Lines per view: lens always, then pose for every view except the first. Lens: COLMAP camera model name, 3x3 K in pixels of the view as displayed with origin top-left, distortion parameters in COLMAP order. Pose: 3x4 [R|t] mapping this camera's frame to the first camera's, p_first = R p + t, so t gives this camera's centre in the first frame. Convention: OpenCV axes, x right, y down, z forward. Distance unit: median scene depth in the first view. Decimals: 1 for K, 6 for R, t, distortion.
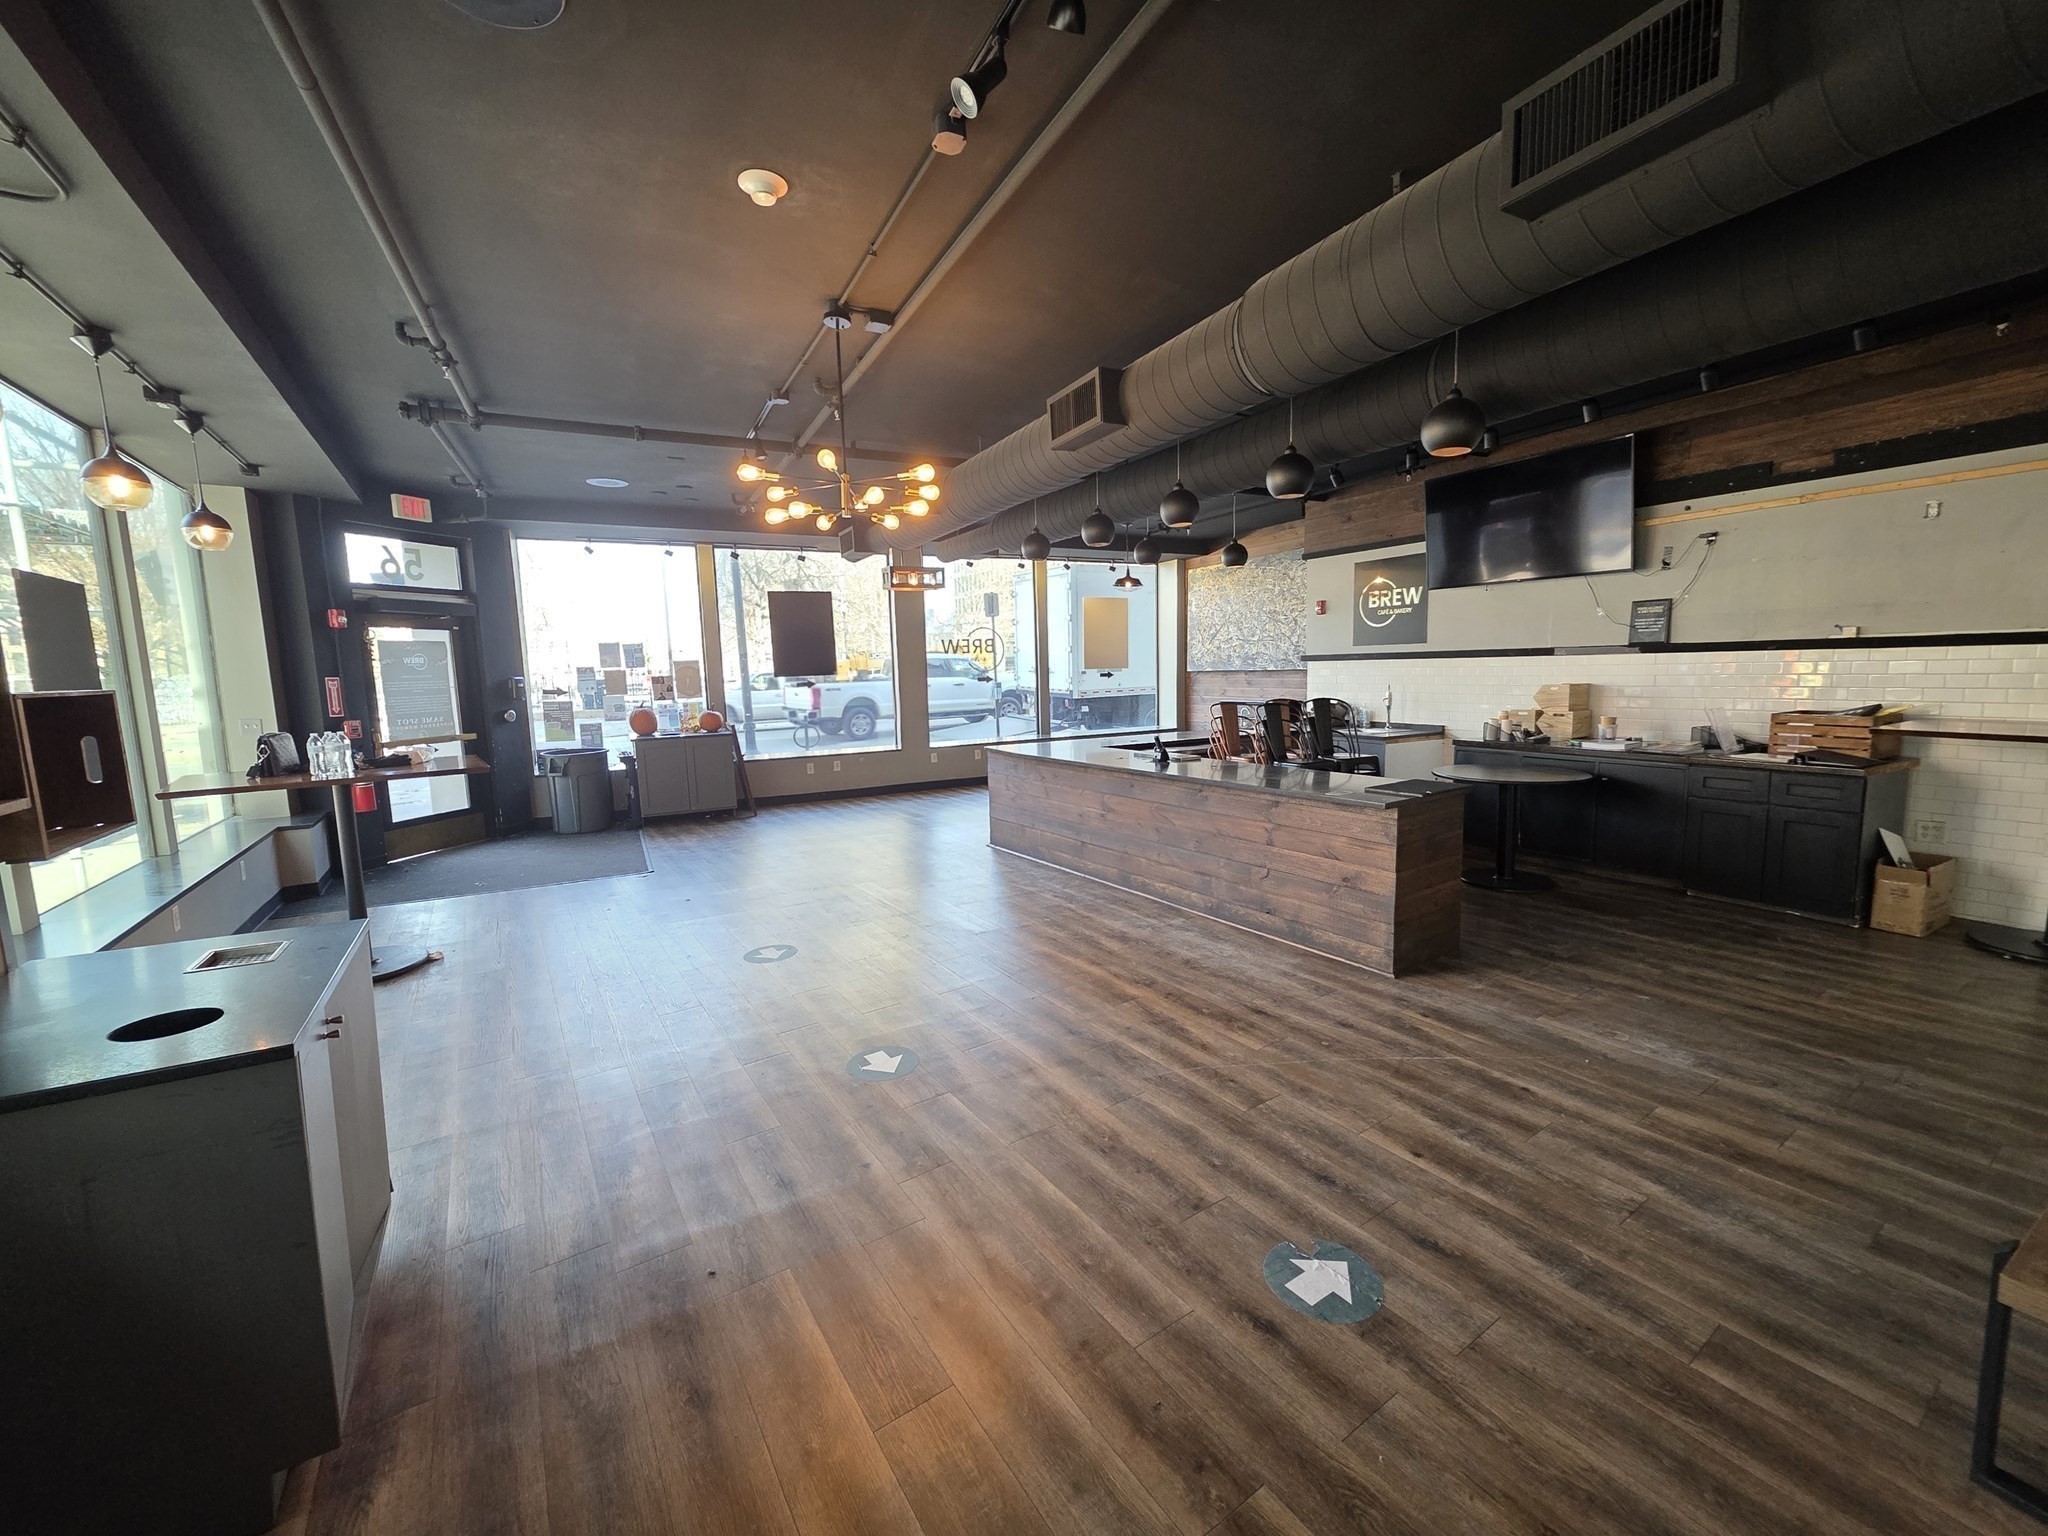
lens RADIAL K [[813.2, 0, 1039.2], [0, 813.2, 760.9], [0, 0, 1]] dist [0.000549, 0.000024]
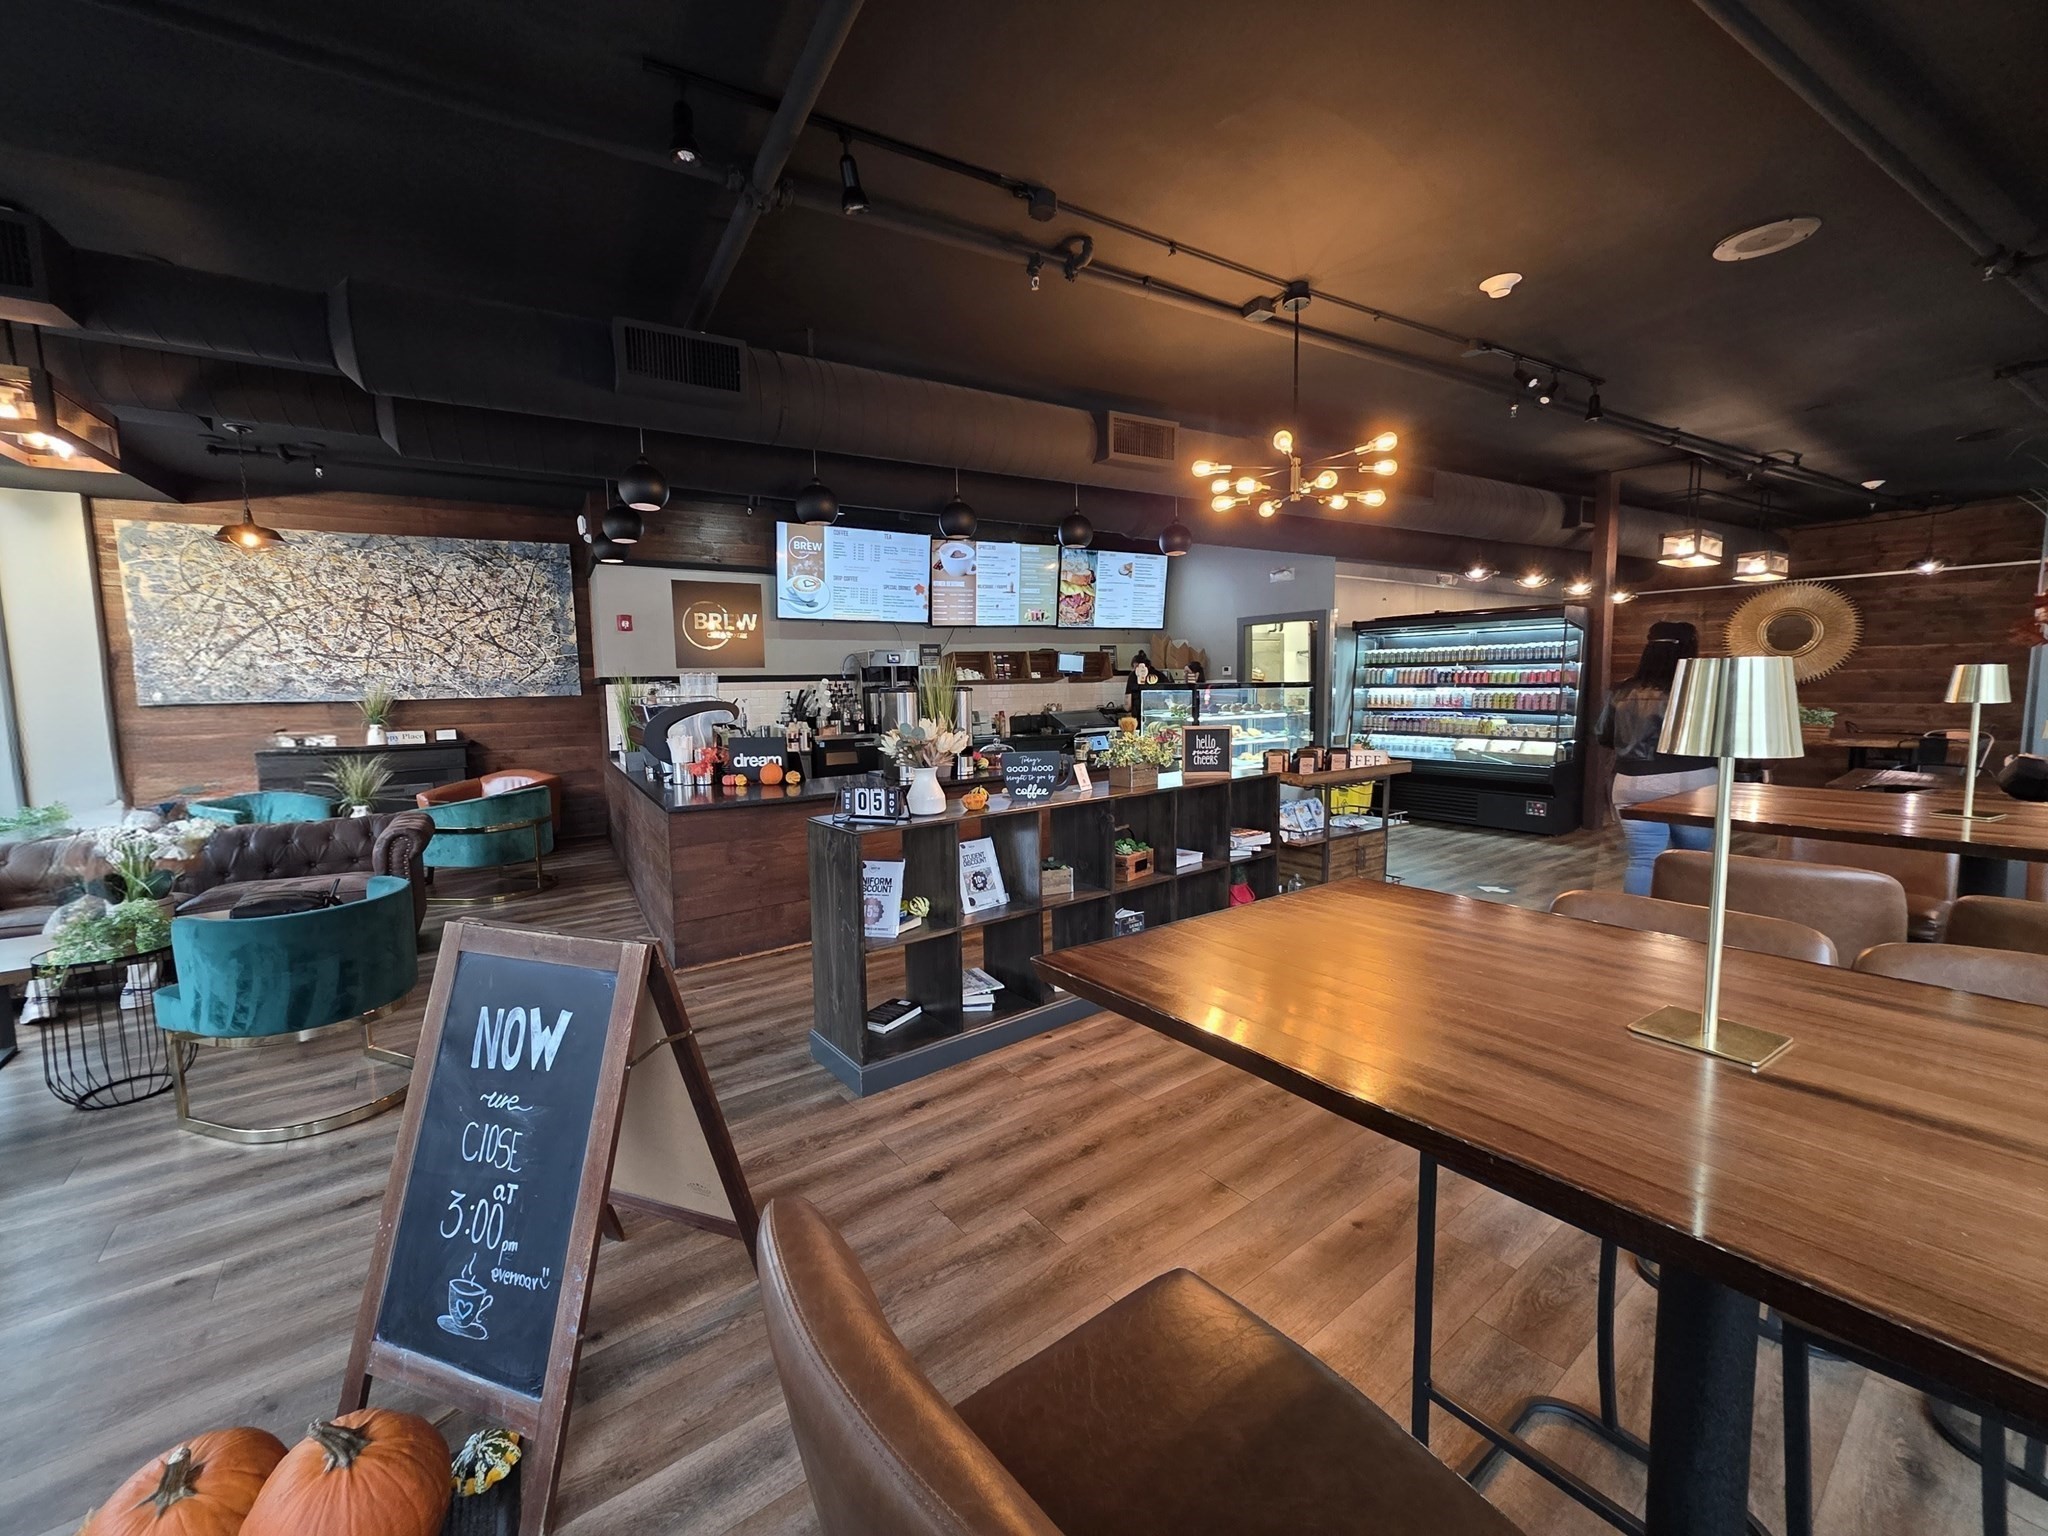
lens RADIAL K [[817.5, 0, 1019.6], [0, 817.5, 763.3], [0, 0, 1]] dist [0.000723, 0.000272]
pose [[-0.046148, -0.068105, 0.996610, -1.291272], [0.138604, 0.987586, 0.073907, -0.109391], [-0.989272, 0.141545, -0.036136, 1.491264]]
